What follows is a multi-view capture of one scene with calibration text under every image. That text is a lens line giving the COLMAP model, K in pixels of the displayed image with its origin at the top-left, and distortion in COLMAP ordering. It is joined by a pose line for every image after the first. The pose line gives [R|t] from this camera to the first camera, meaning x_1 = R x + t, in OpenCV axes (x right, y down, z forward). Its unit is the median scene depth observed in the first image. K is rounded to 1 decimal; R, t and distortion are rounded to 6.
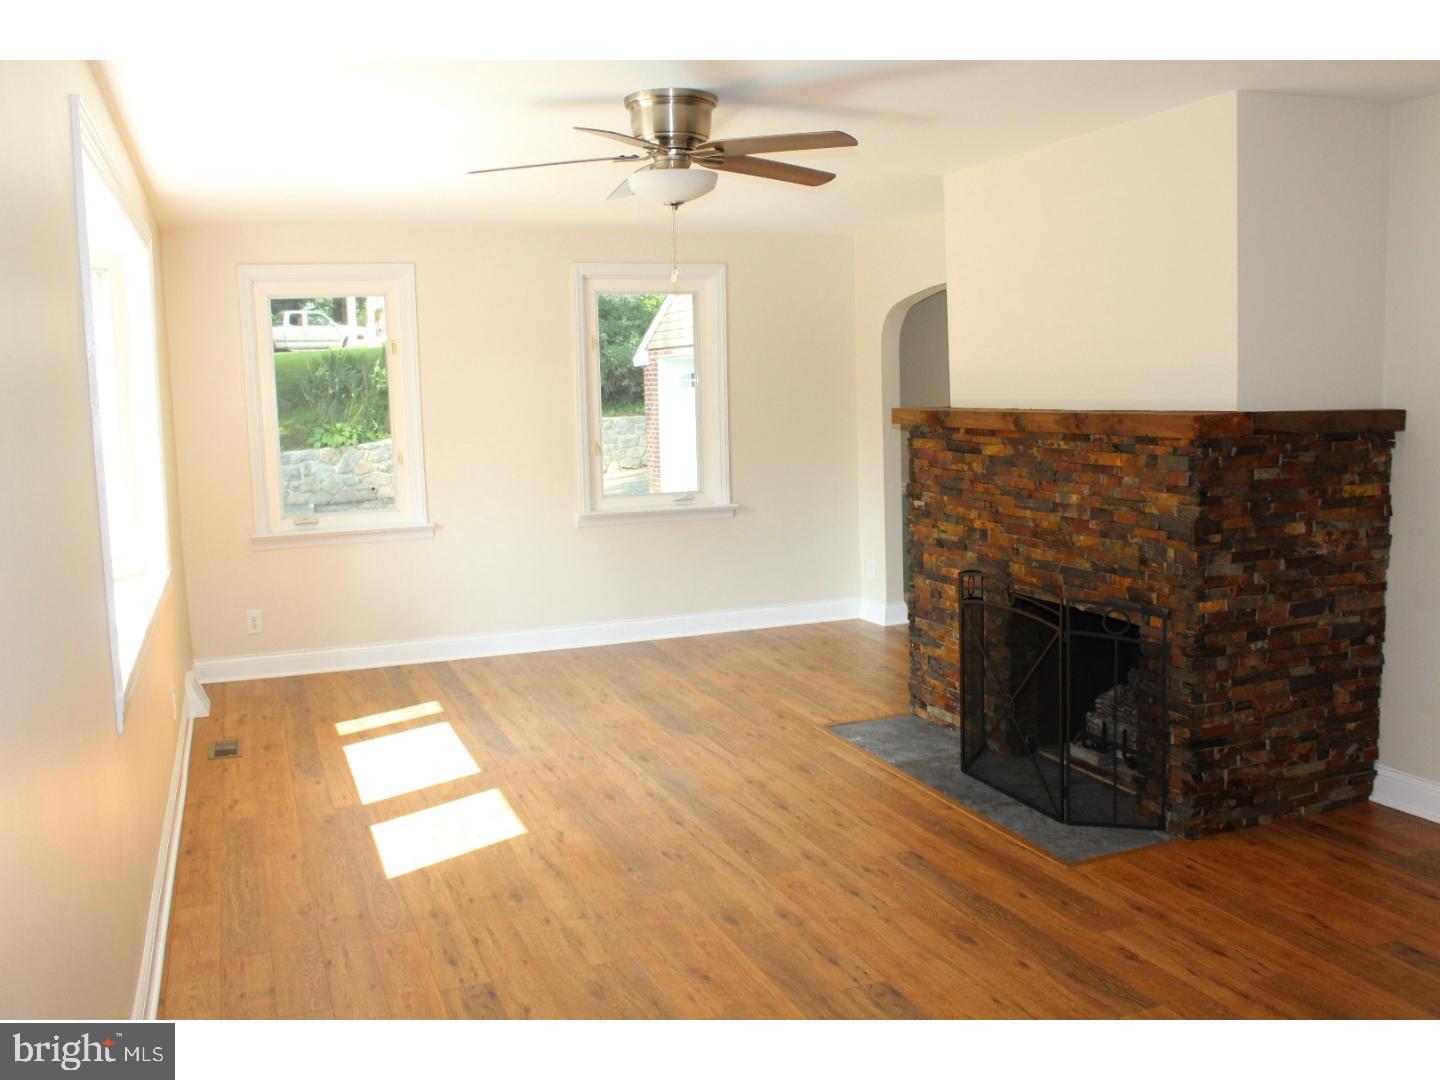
lens RADIAL K [[1254.9, 0, 720.0], [0, 1254.9, 540.0], [0, 0, 1]] dist [-0.125317, 0.005415]
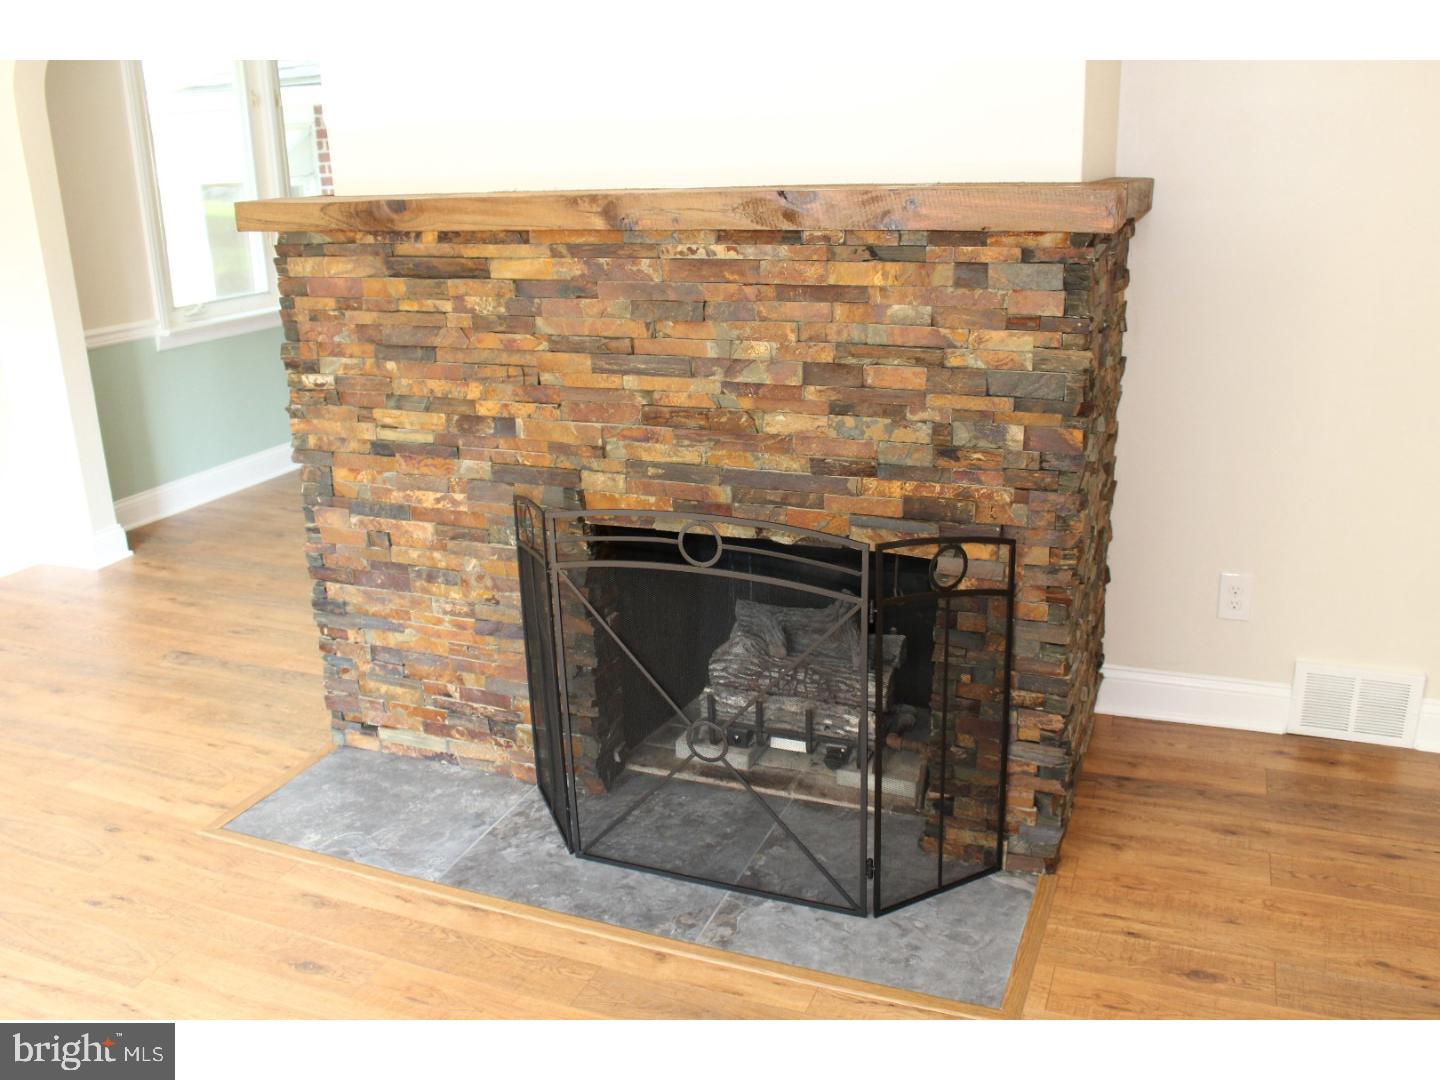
lens RADIAL K [[1254.9, 0, 720.0], [0, 1254.9, 540.0], [0, 0, 1]] dist [-0.125317, 0.005415]
pose [[0.684314, -0.209509, 0.698441, -0.124077], [0.095711, 0.975355, 0.198799, -0.058932], [-0.722879, -0.069193, 0.687502, 0.585689]]
